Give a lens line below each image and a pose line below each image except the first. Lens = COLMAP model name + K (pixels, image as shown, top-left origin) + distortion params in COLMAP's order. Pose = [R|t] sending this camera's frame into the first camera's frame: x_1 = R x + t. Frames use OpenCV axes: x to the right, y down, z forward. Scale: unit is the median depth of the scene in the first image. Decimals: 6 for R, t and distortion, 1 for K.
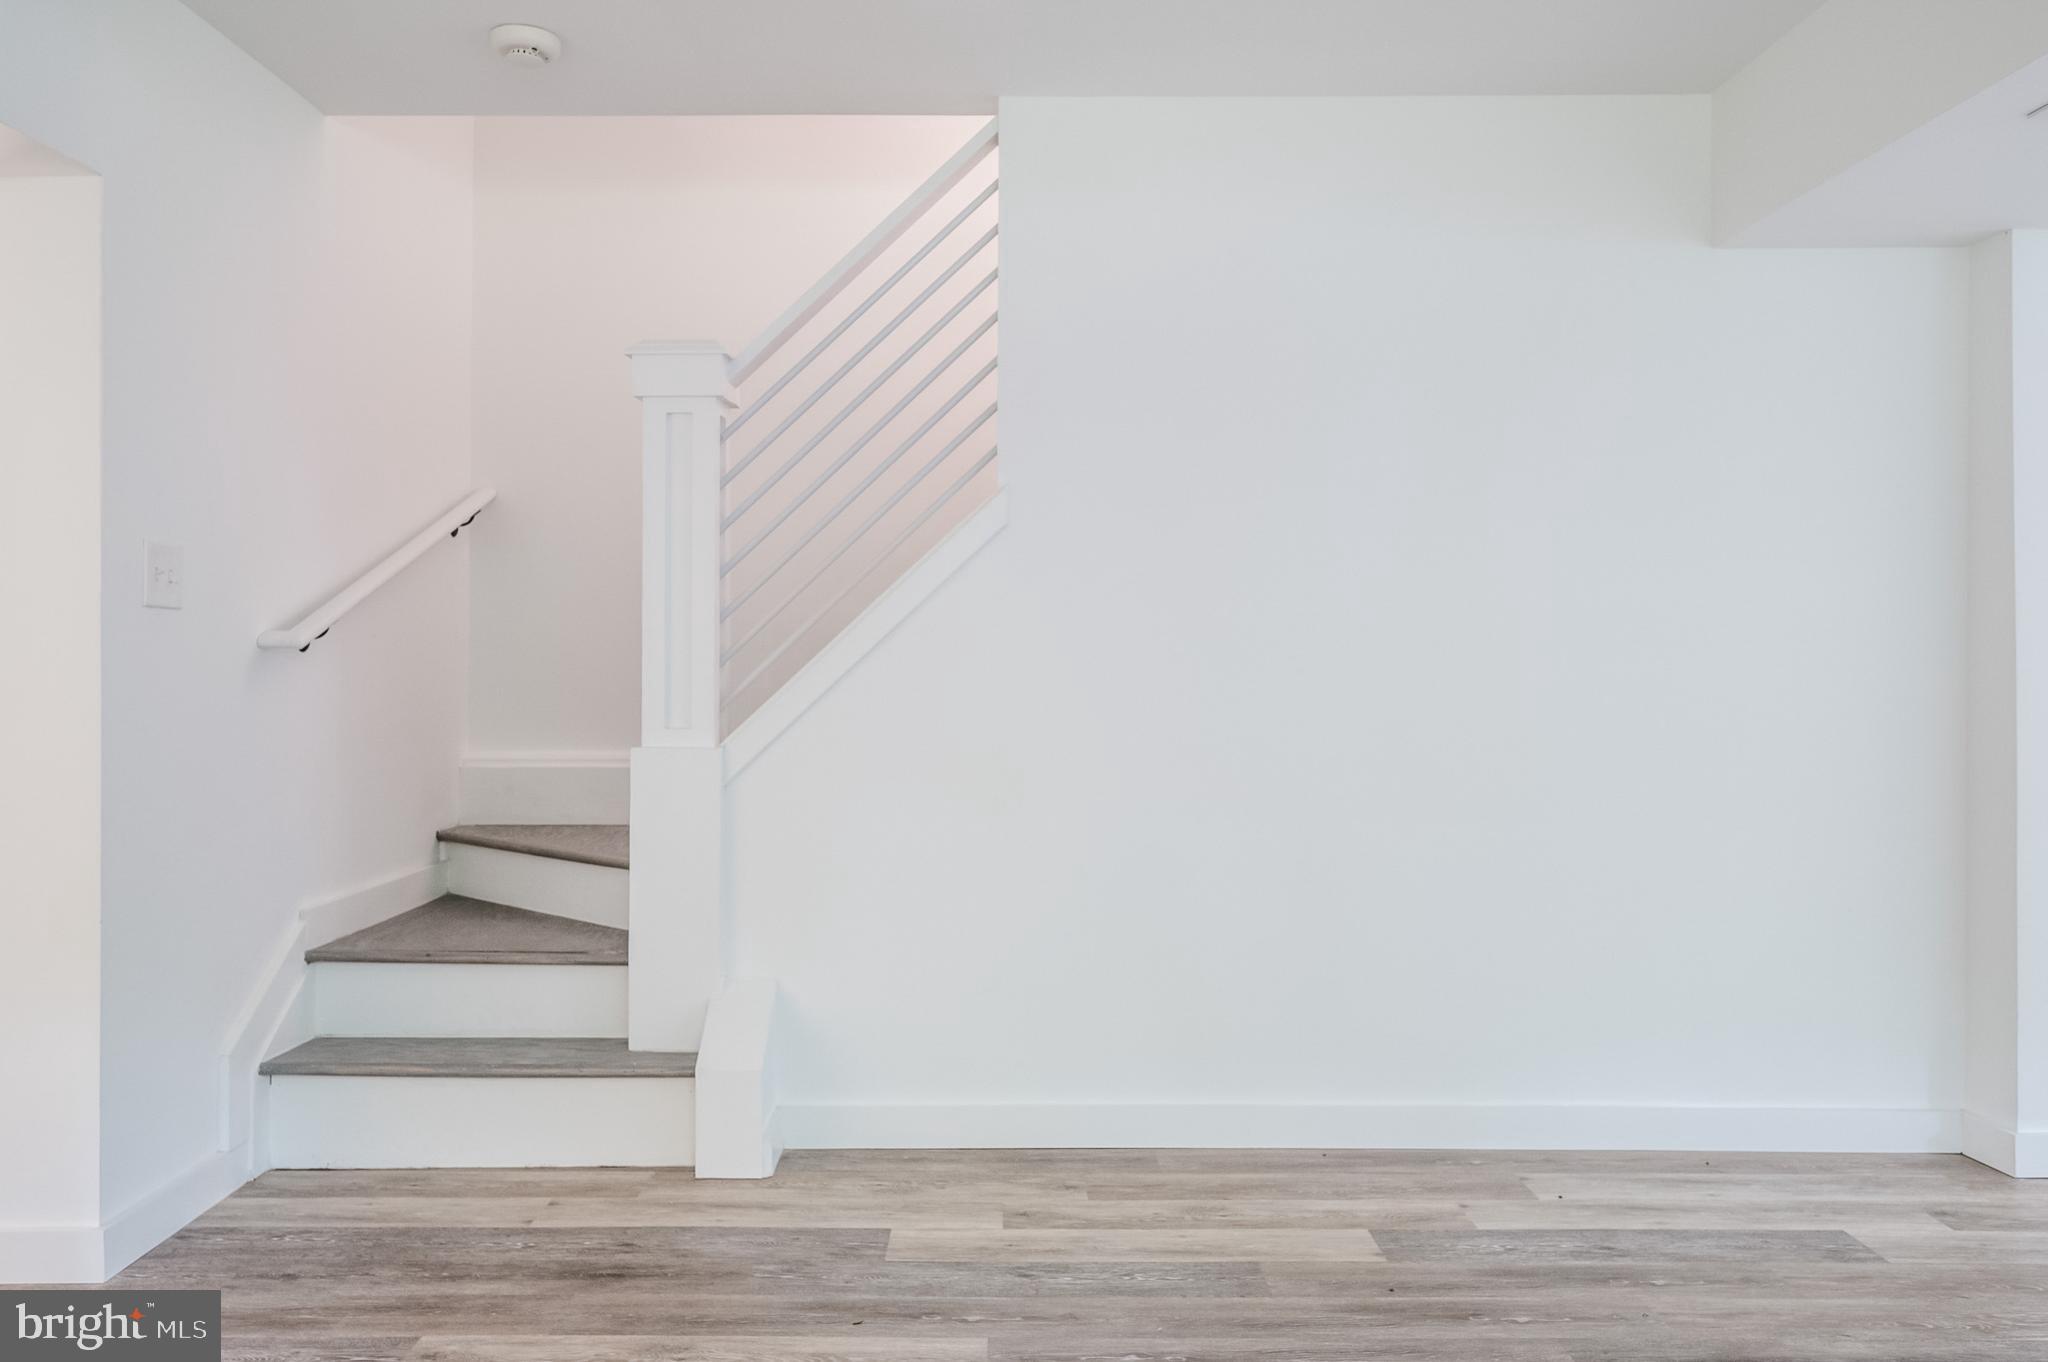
lens RADIAL K [[1397.6, 0, 1024.0], [0, 1397.6, 676.2], [0, 0, 1]] dist [-0.004390, -0.000194]
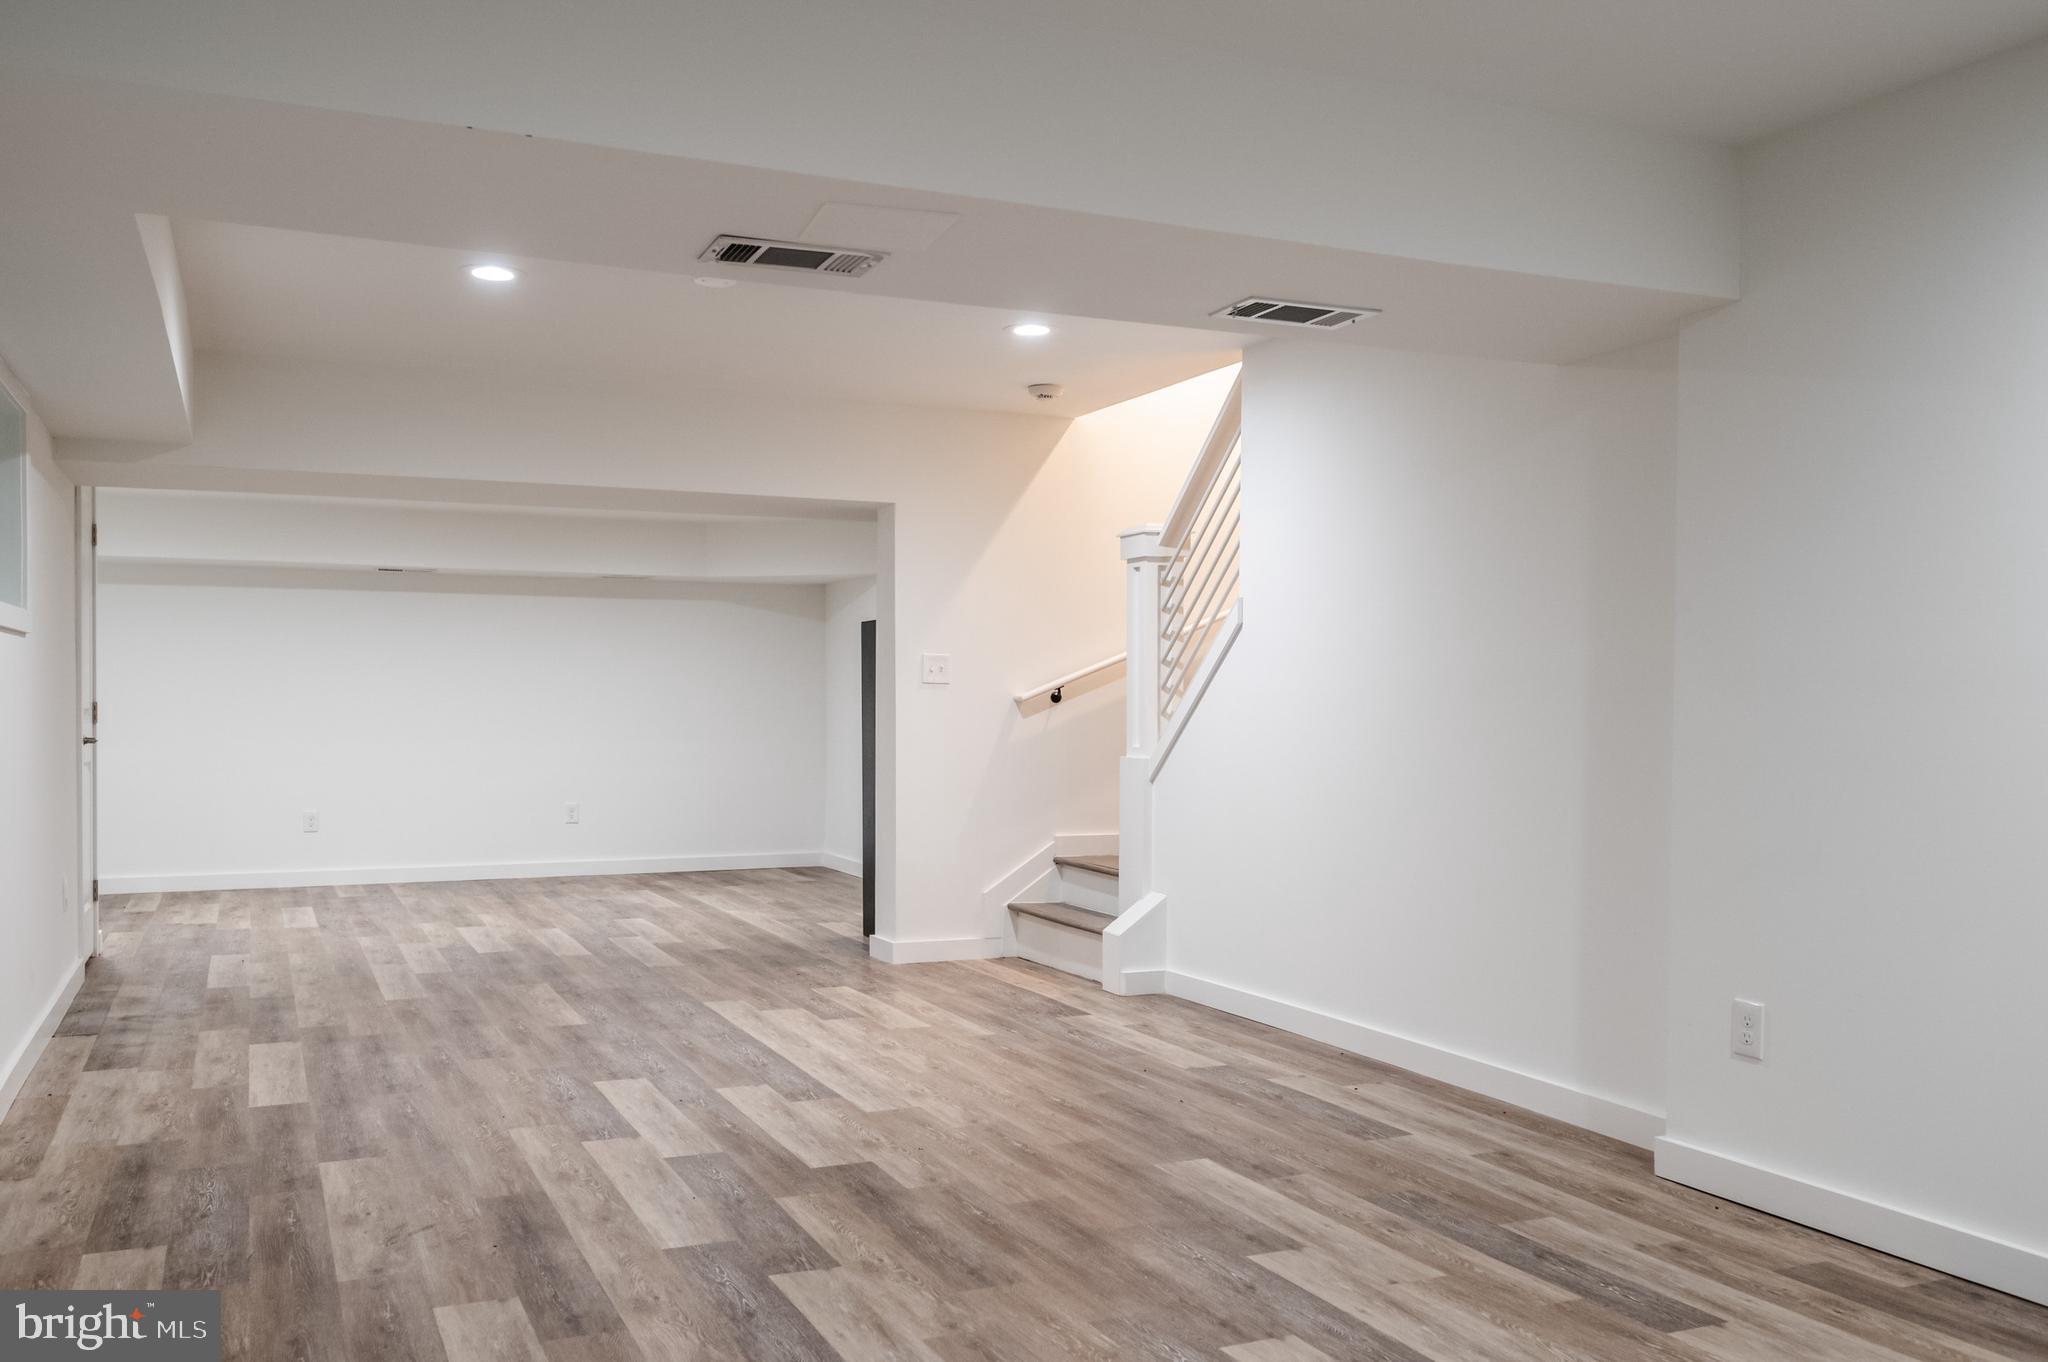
lens RADIAL K [[1628.0, 0, 1023.6], [0, 1628.0, 686.7], [0, 0, 1]] dist [0.002001, 0.000498]
pose [[0.419479, -0.015175, -0.907638, 1.766136], [-0.007127, 0.999774, -0.020009, 0.011202], [0.907737, 0.014862, 0.419276, 0.023657]]
